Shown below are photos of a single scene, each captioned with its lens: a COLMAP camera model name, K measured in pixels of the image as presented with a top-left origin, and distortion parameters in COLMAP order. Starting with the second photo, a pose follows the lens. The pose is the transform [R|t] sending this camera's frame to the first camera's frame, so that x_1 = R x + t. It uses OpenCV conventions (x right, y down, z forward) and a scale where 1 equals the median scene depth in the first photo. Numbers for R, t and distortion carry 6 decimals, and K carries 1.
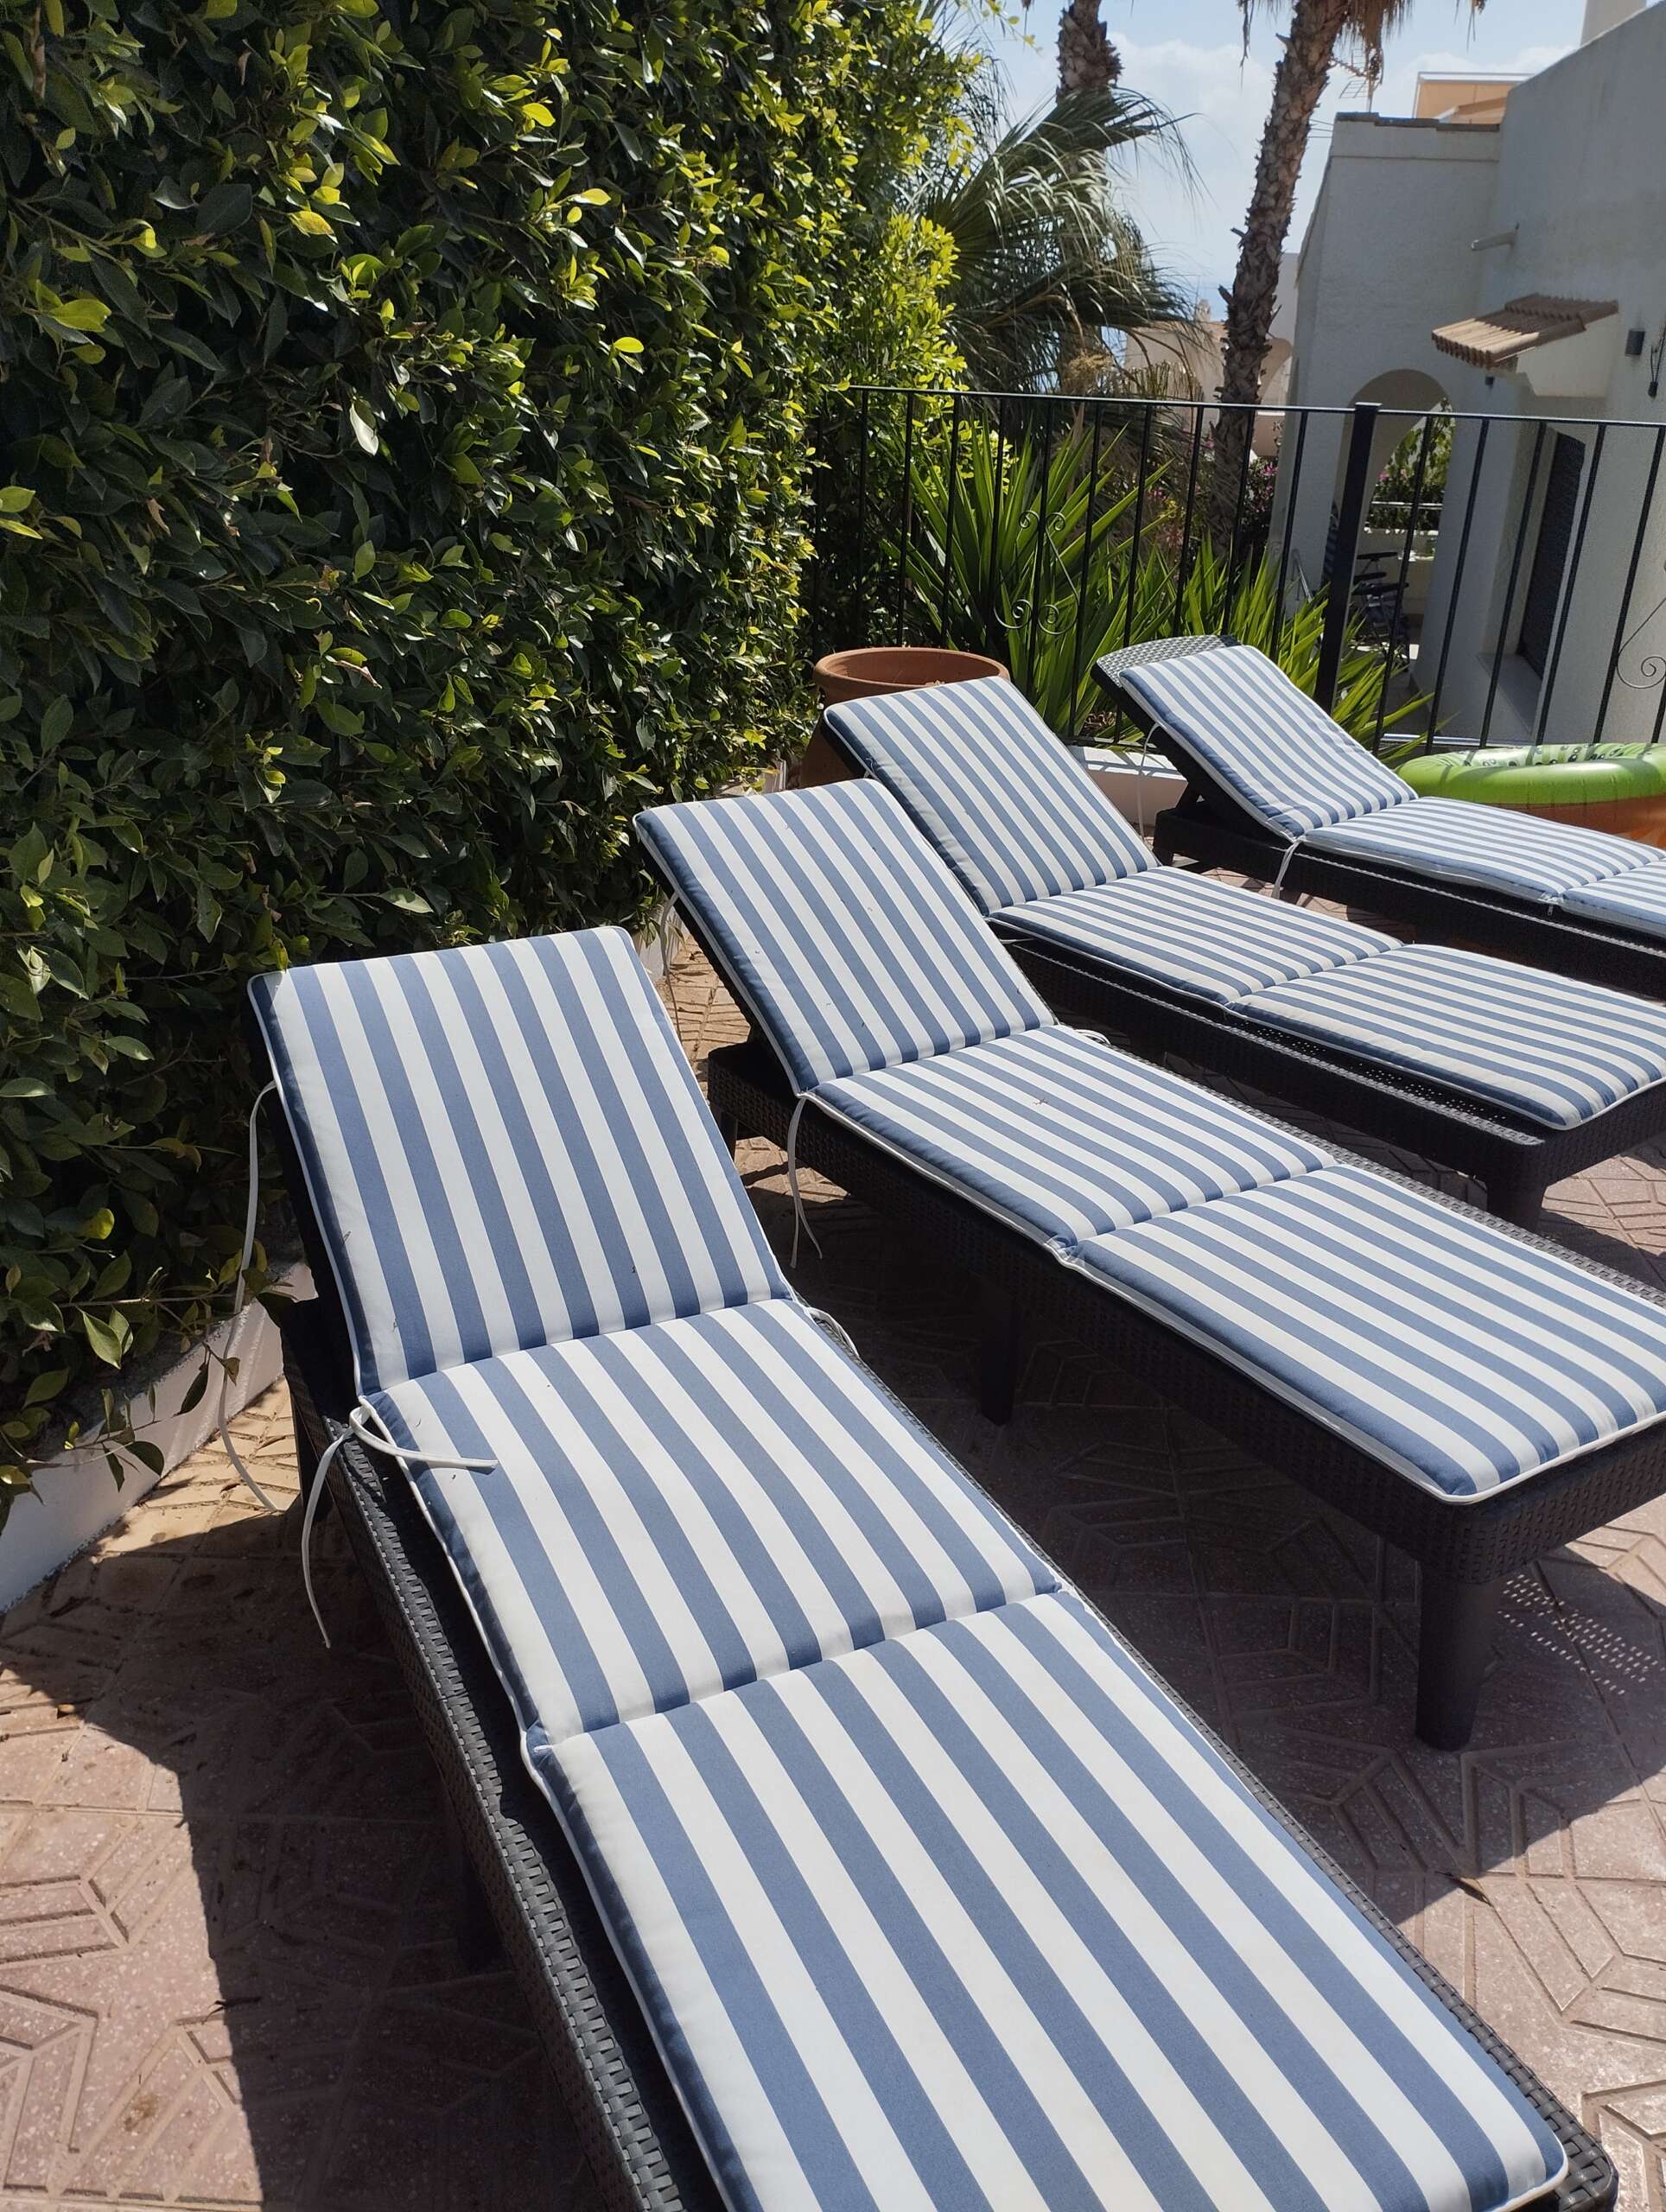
lens RADIAL K [[1784.5, 0, 819.1], [0, 1784.5, 1152.8], [0, 0, 1]] dist [0.090656, -0.113818]
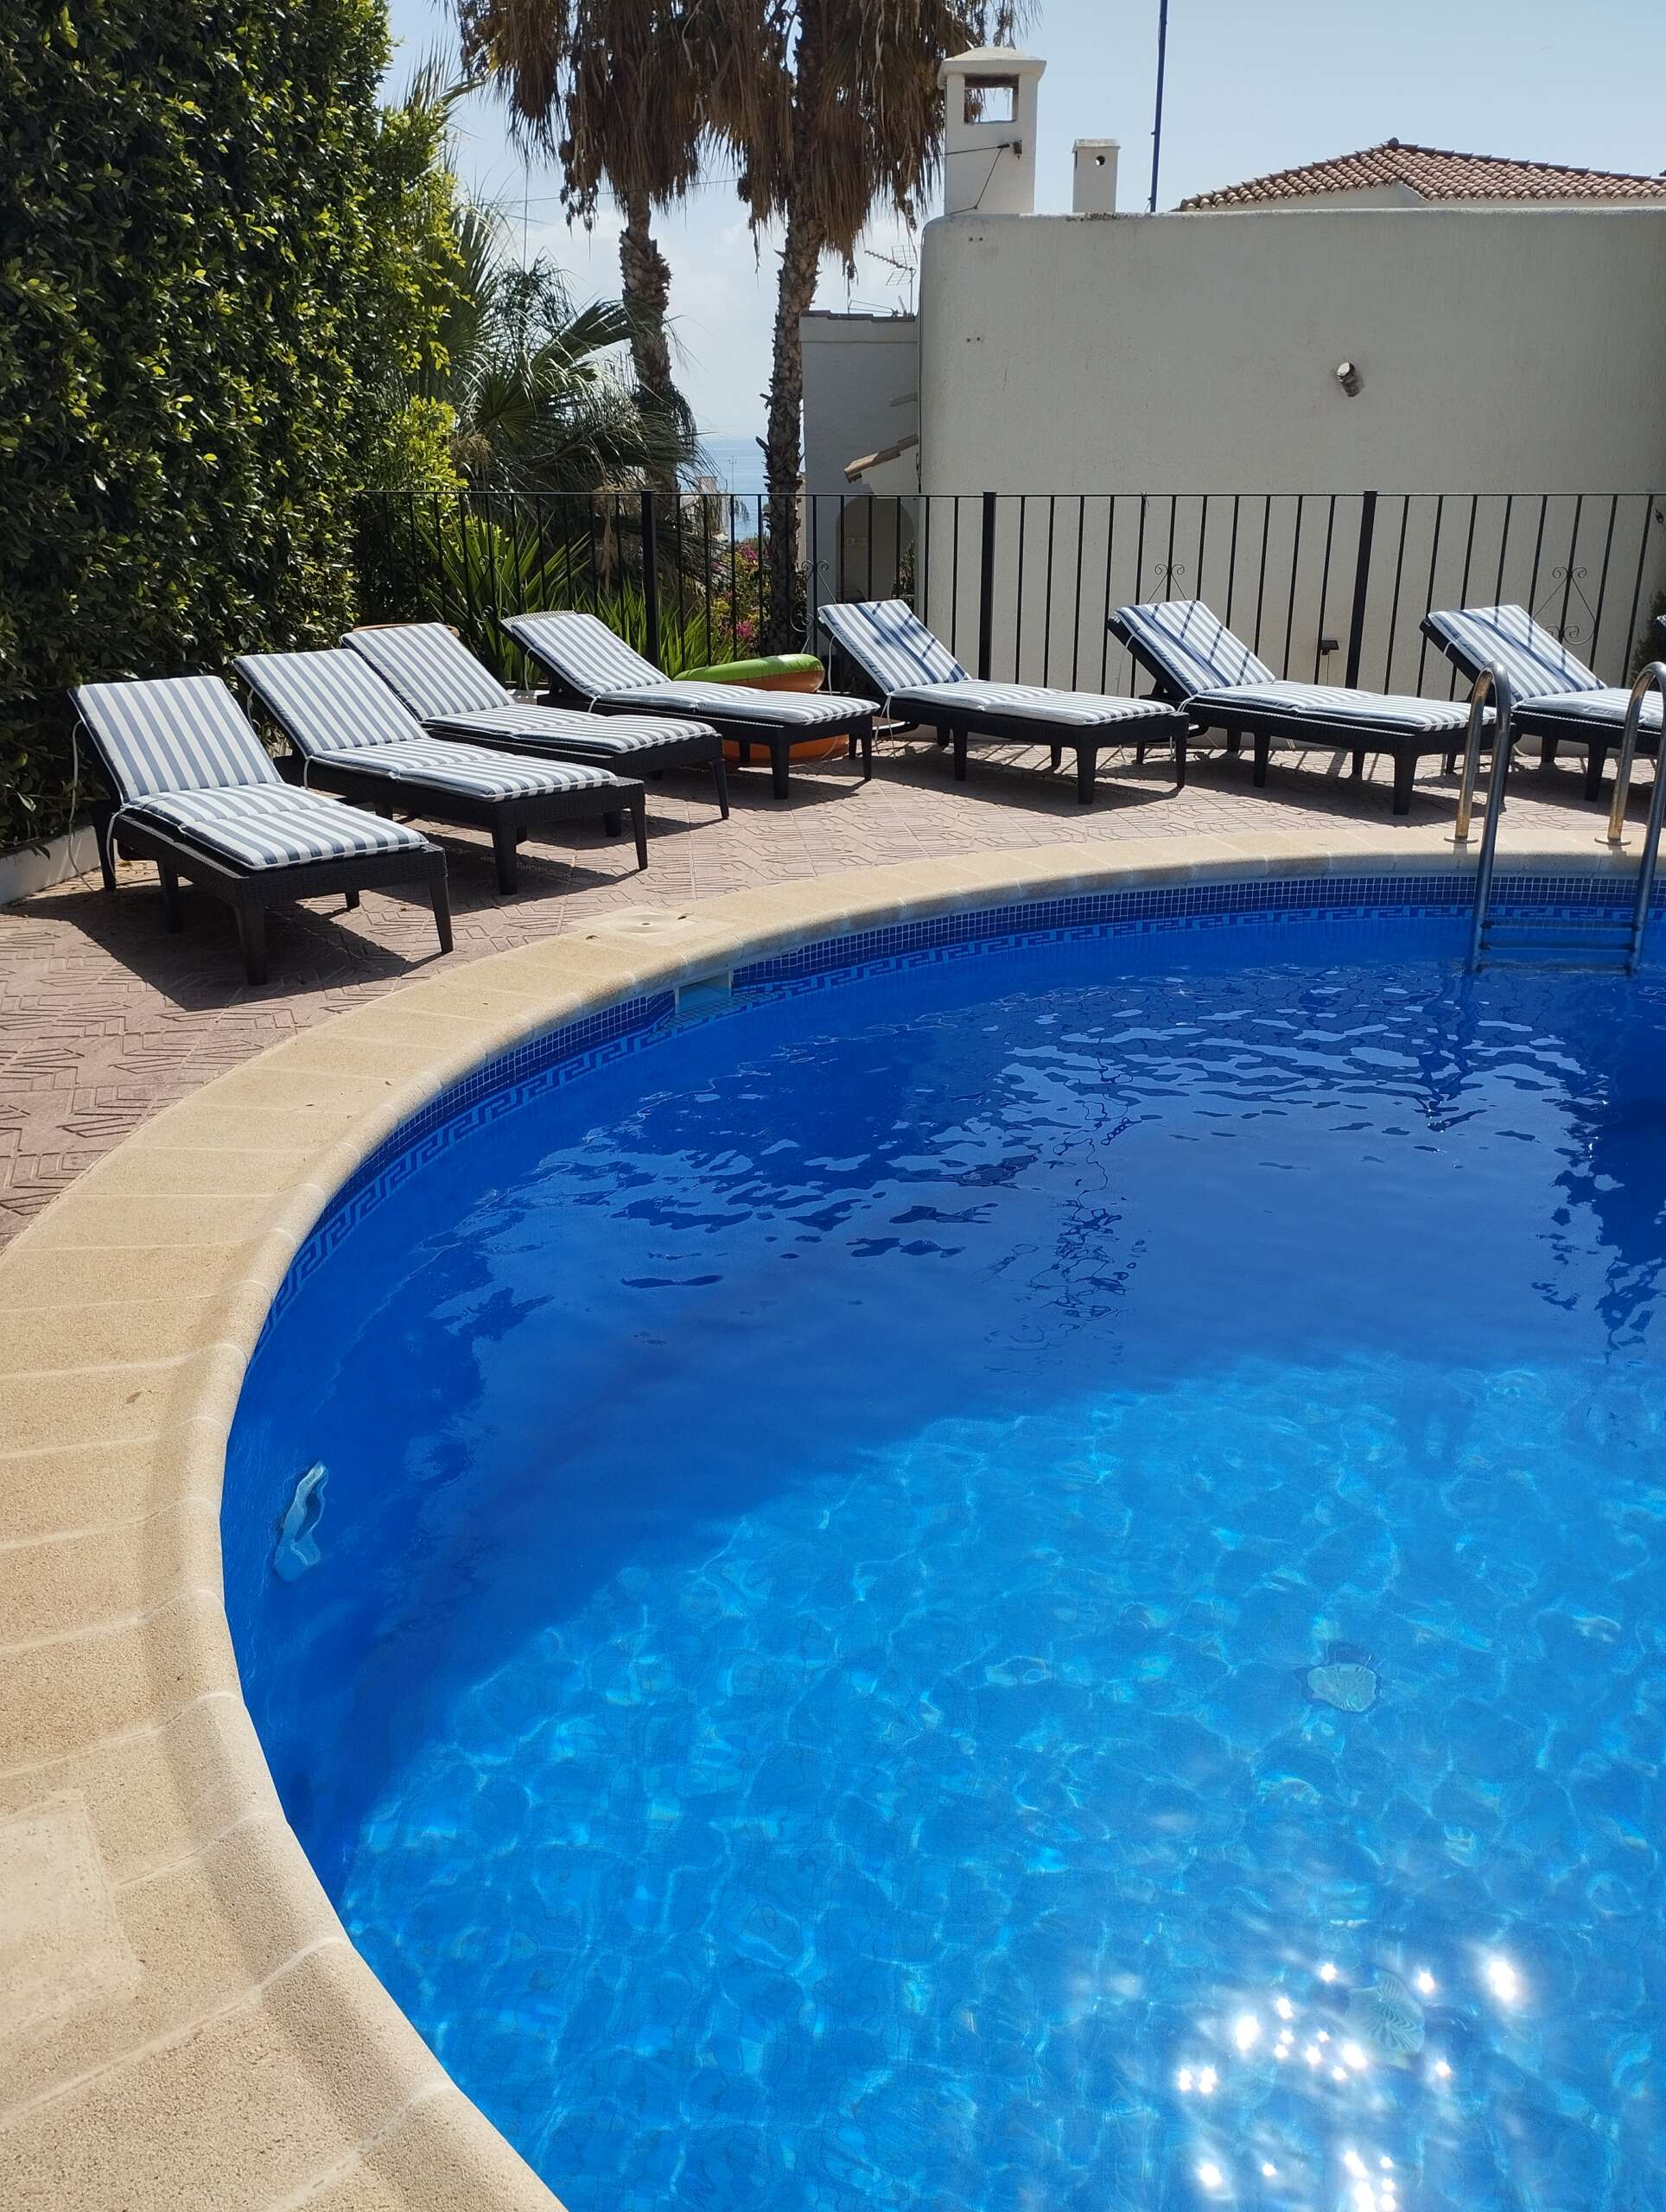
lens RADIAL K [[1784.5, 0, 819.1], [0, 1784.5, 1152.8], [0, 0, 1]] dist [0.090656, -0.113818]
pose [[0.987942, -0.083715, 0.130241, 0.296514], [0.093100, 0.993352, -0.067711, 0.693424], [-0.123707, 0.079020, 0.989168, -1.374527]]
